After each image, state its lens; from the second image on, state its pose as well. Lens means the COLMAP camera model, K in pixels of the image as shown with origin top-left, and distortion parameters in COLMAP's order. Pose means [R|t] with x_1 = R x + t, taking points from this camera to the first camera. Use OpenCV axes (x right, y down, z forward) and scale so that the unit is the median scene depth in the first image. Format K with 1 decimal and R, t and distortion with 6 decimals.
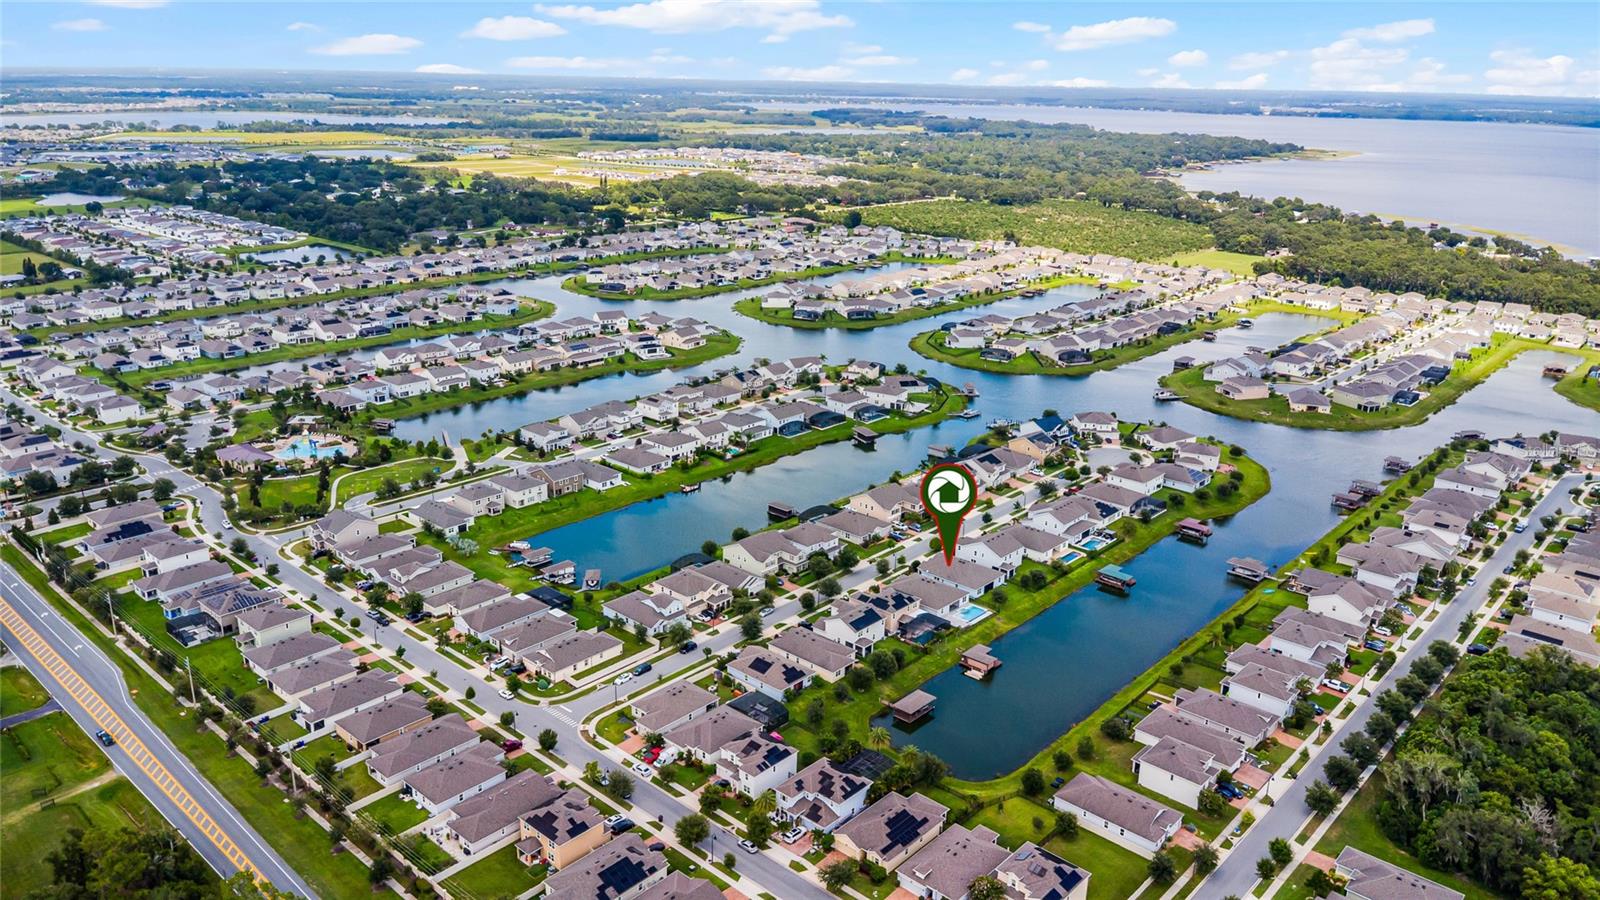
lens RADIAL K [[1155.1, 0, 795.6], [0, 1155.1, 451.0], [0, 0, 1]] dist [0.053061, -0.073933]
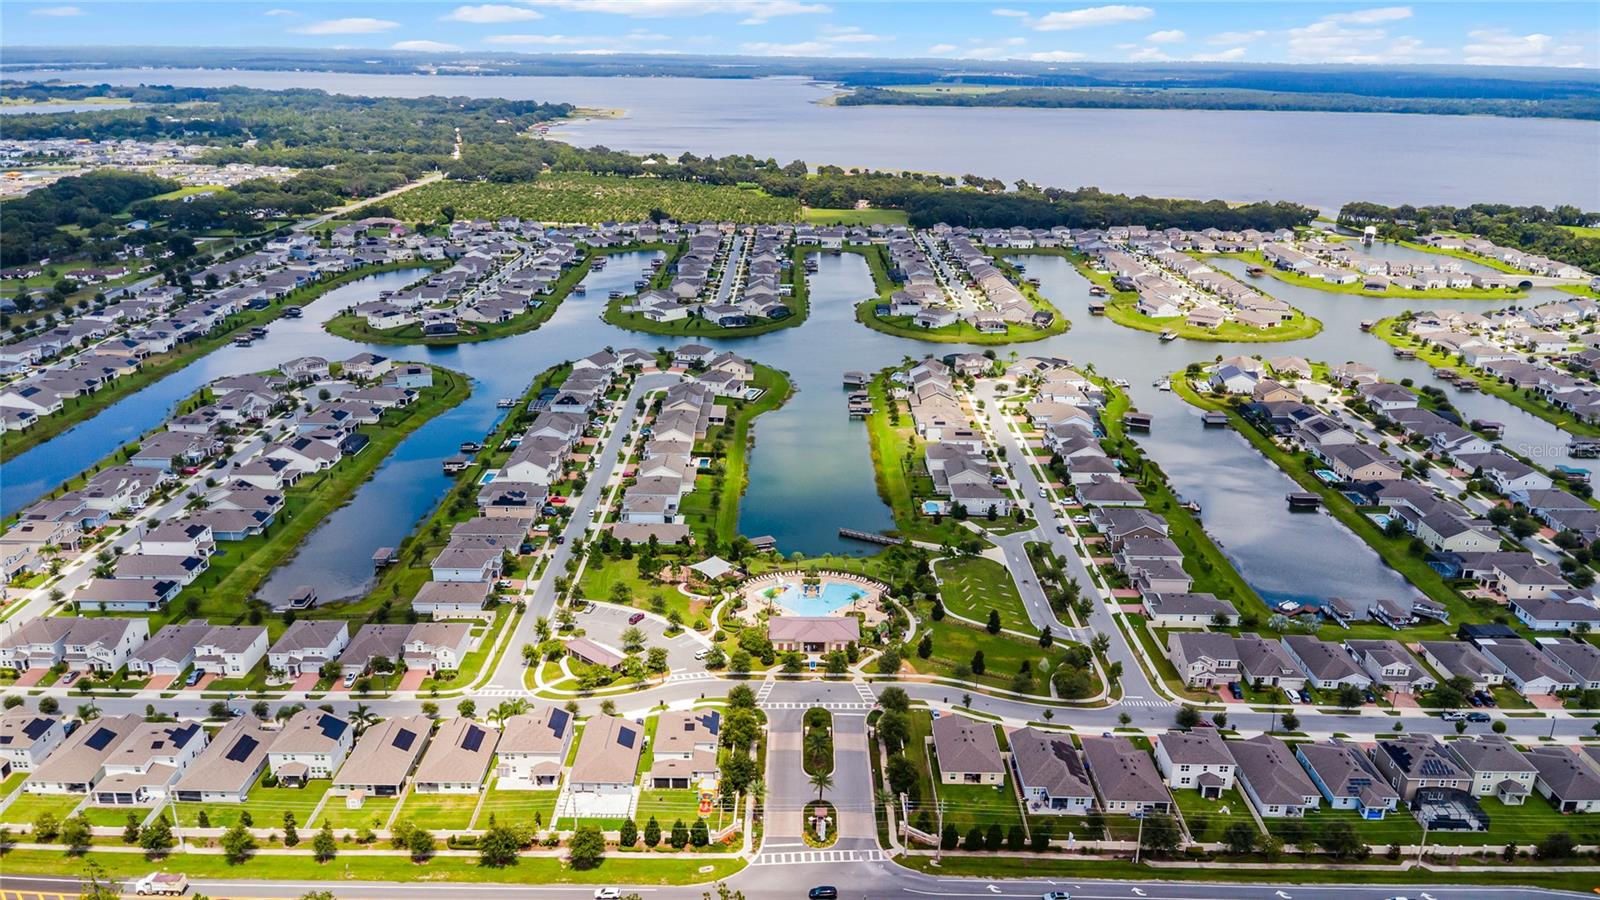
lens RADIAL K [[1166.3, 0, 796.1], [0, 1166.3, 419.4], [0, 0, 1]] dist [0.047876, -0.059531]
pose [[0.741279, -0.213133, 0.636458, -0.550144], [0.209174, 0.974378, 0.082670, -0.109230], [-0.637771, 0.071849, 0.766868, 0.284585]]
